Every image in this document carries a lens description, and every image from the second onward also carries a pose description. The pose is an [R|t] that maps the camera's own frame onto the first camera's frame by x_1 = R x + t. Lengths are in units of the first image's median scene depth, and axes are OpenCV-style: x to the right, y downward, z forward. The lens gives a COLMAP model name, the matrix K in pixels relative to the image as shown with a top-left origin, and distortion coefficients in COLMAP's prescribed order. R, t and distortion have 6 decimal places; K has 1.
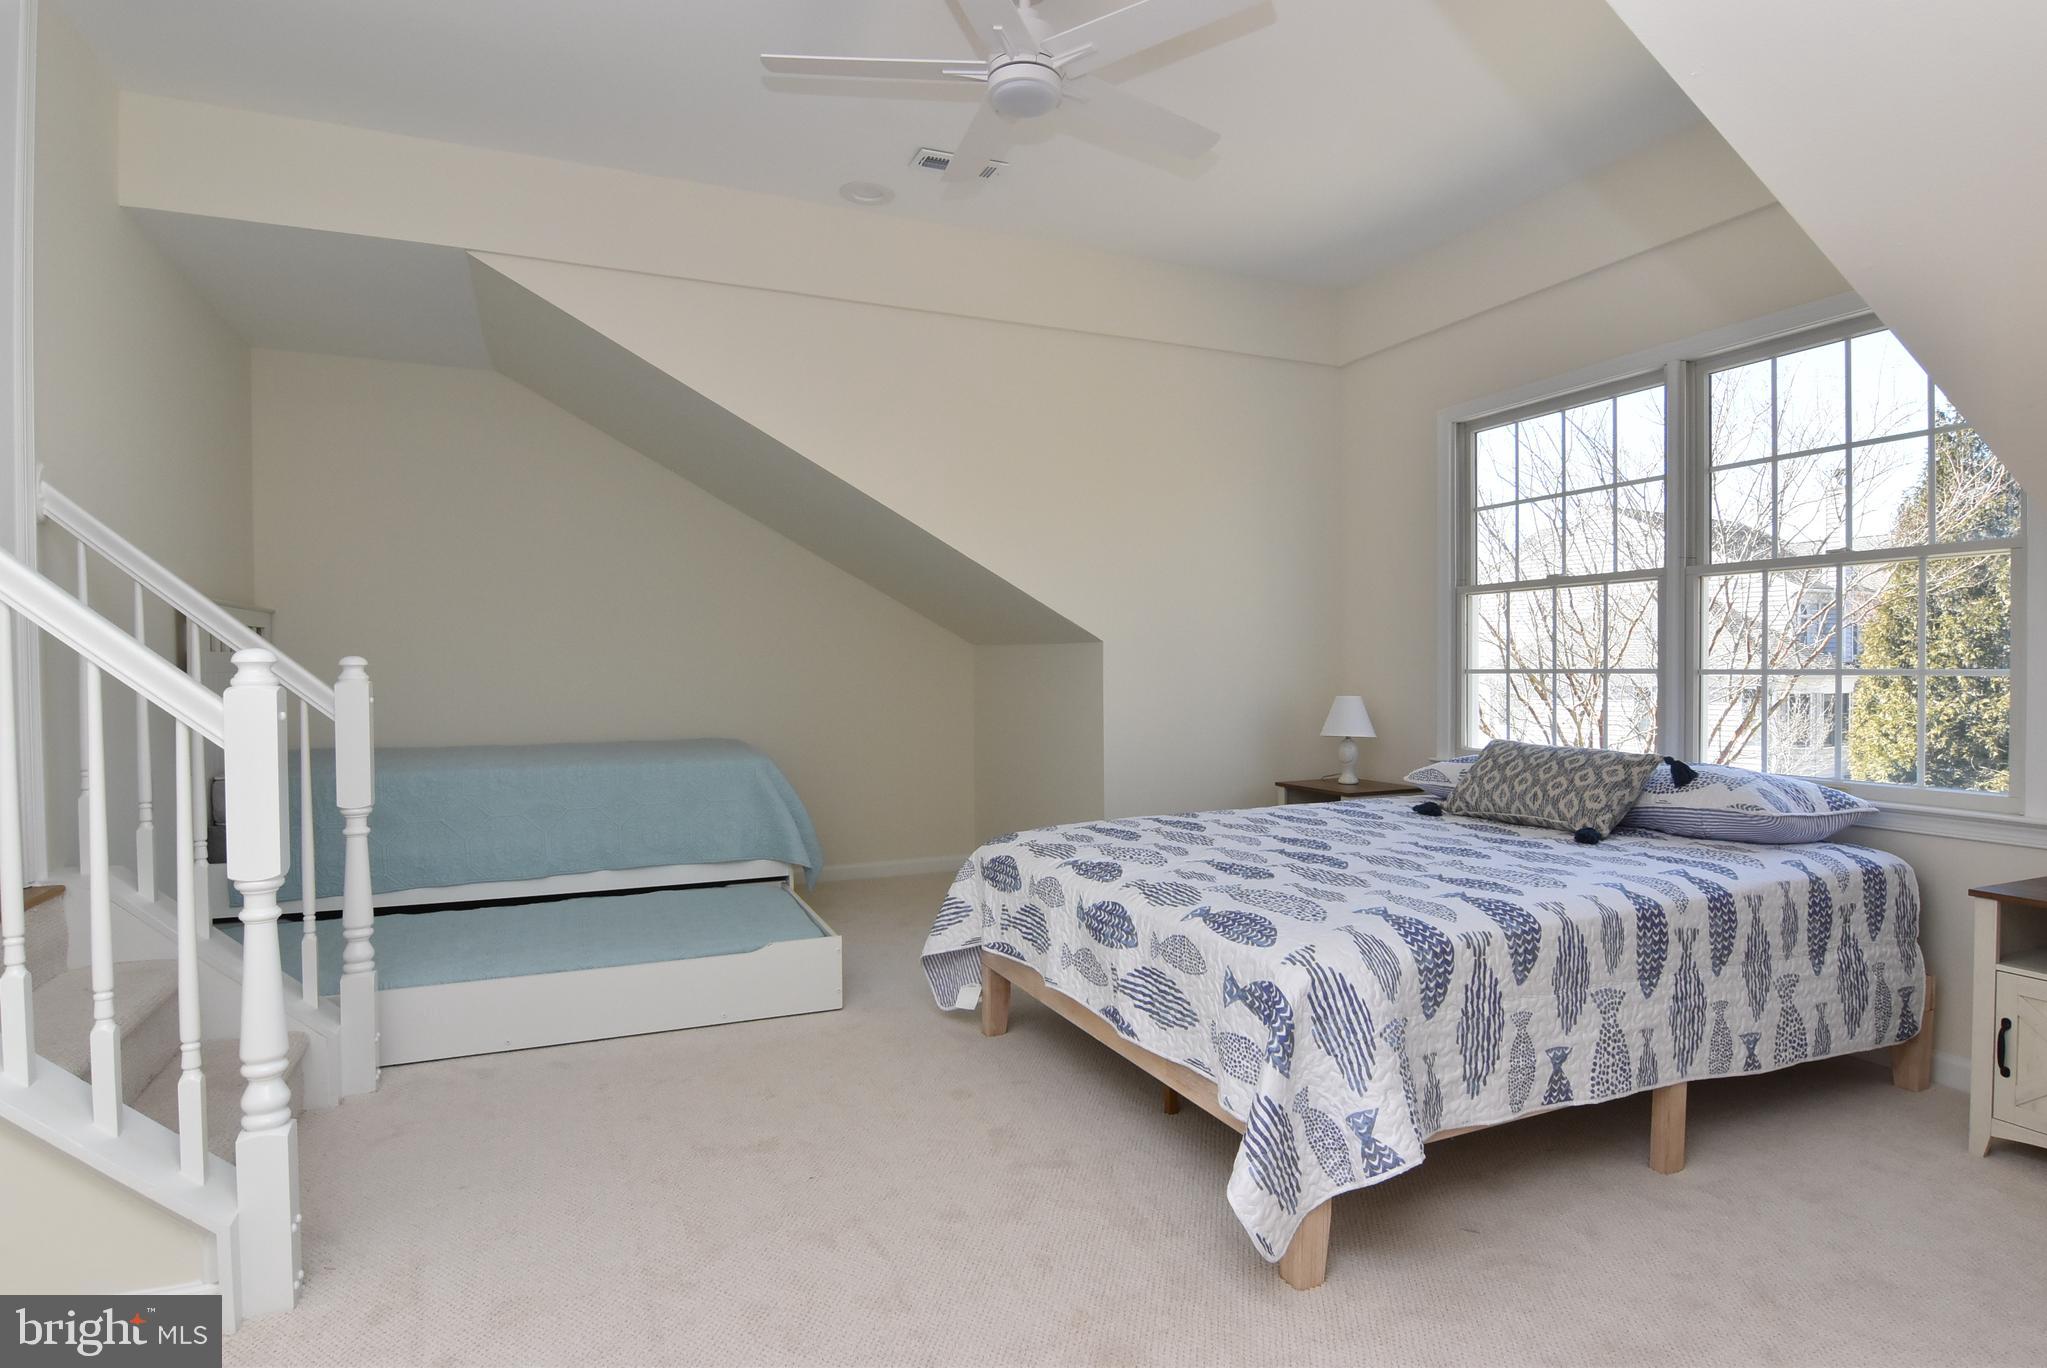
lens RADIAL K [[1074.0, 0, 1023.4], [0, 1074.0, 687.3], [0, 0, 1]] dist [0.001023, -0.022190]
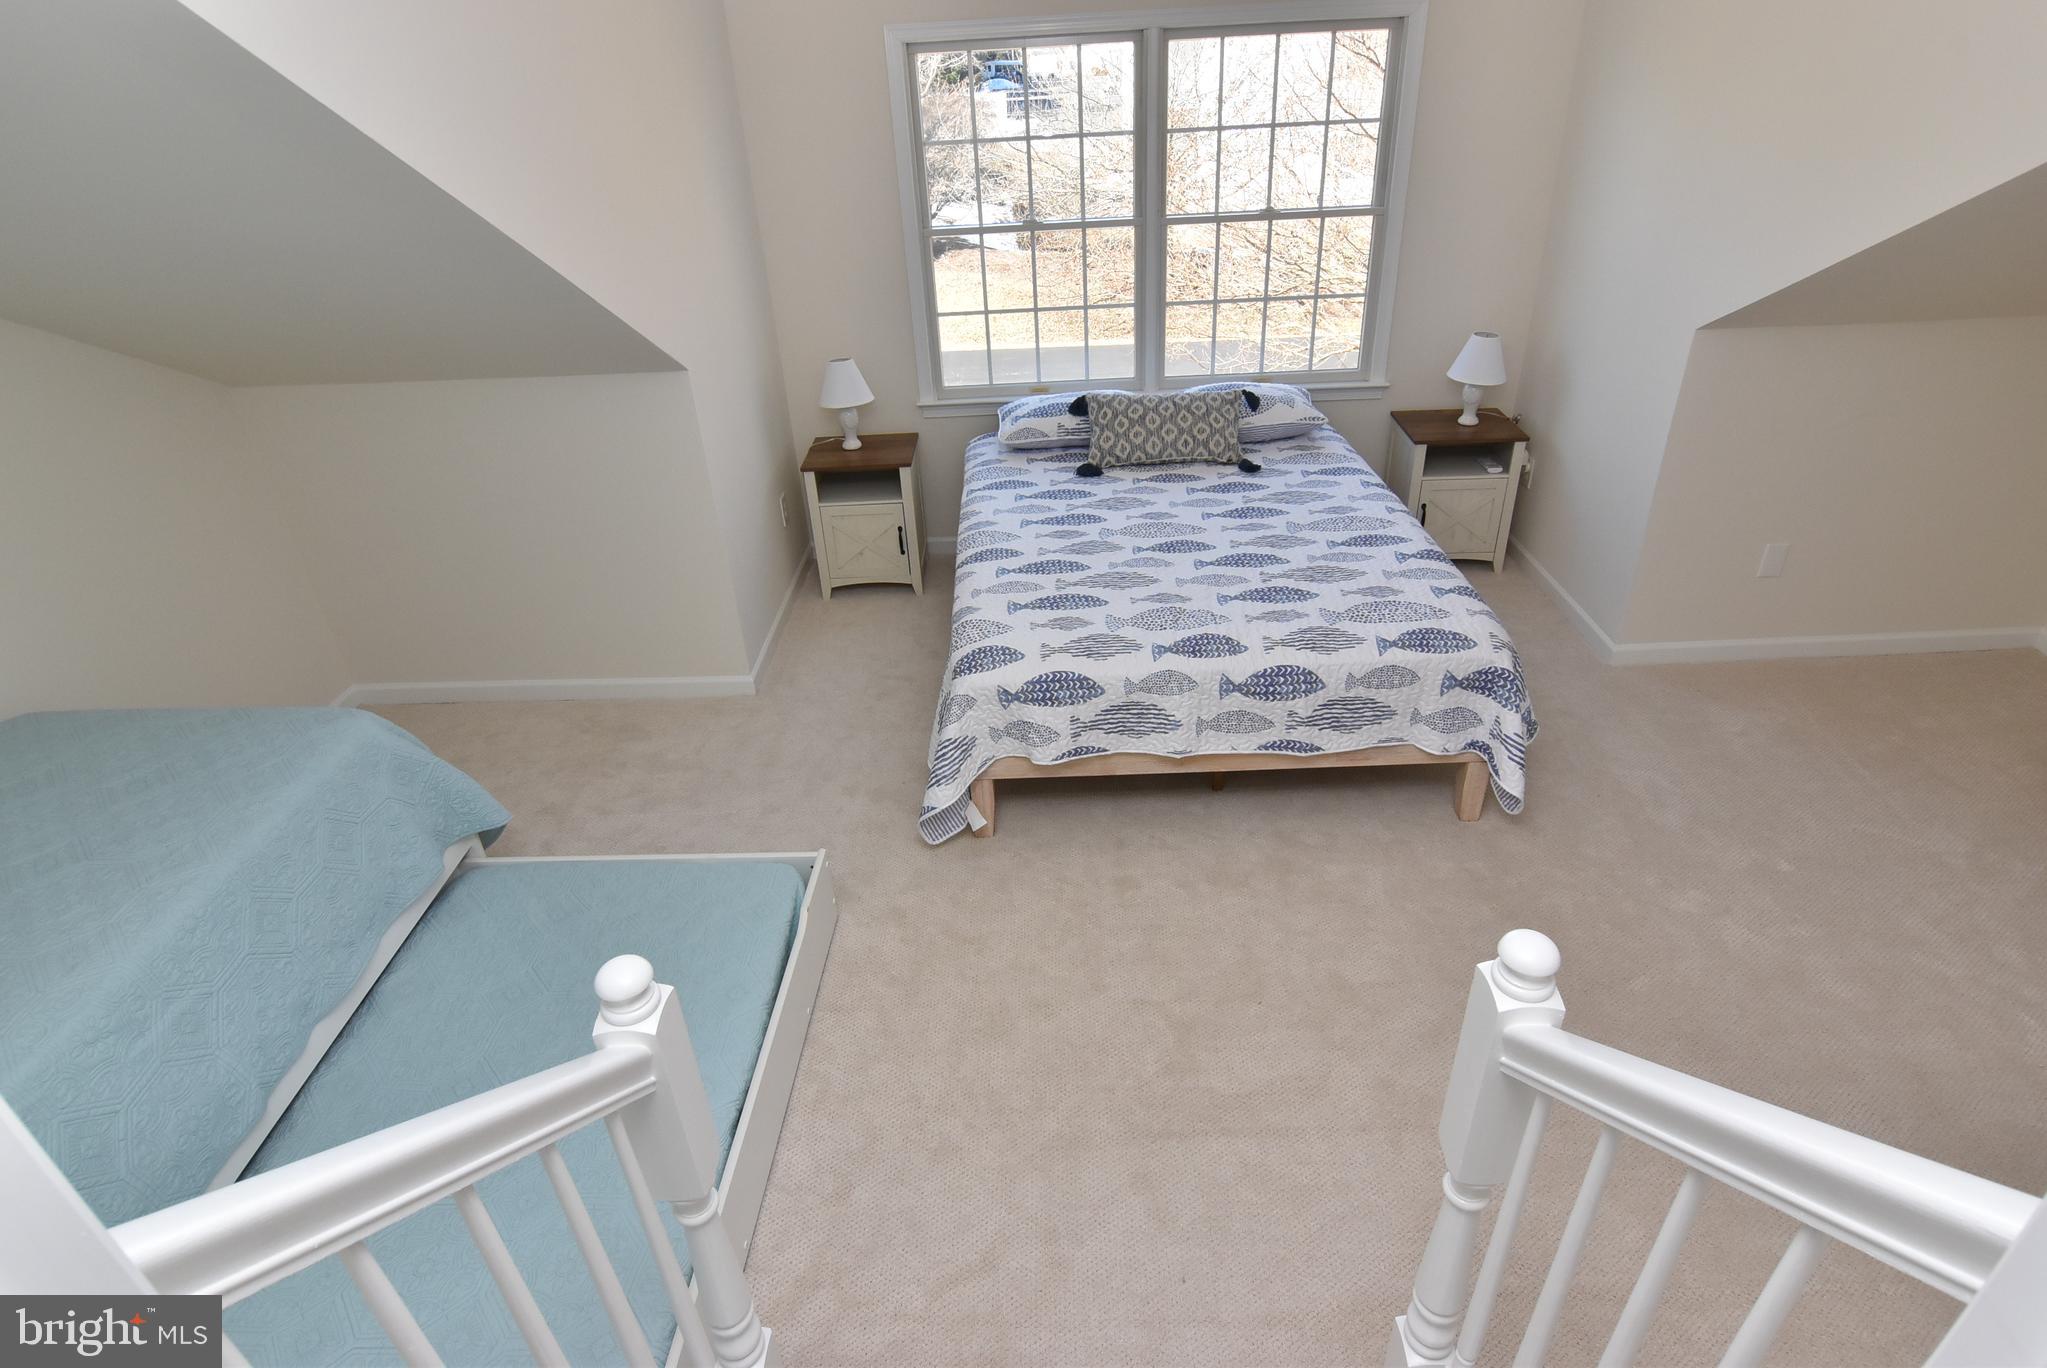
lens RADIAL K [[1092.7, 0, 1023.5], [0, 1092.7, 684.0], [0, 0, 1]] dist [0.007289, -0.020106]
pose [[0.419634, -0.476139, 0.772786, -0.766467], [0.065149, 0.864977, 0.497564, -0.315783], [-0.905352, -0.158449, 0.393994, 0.606890]]
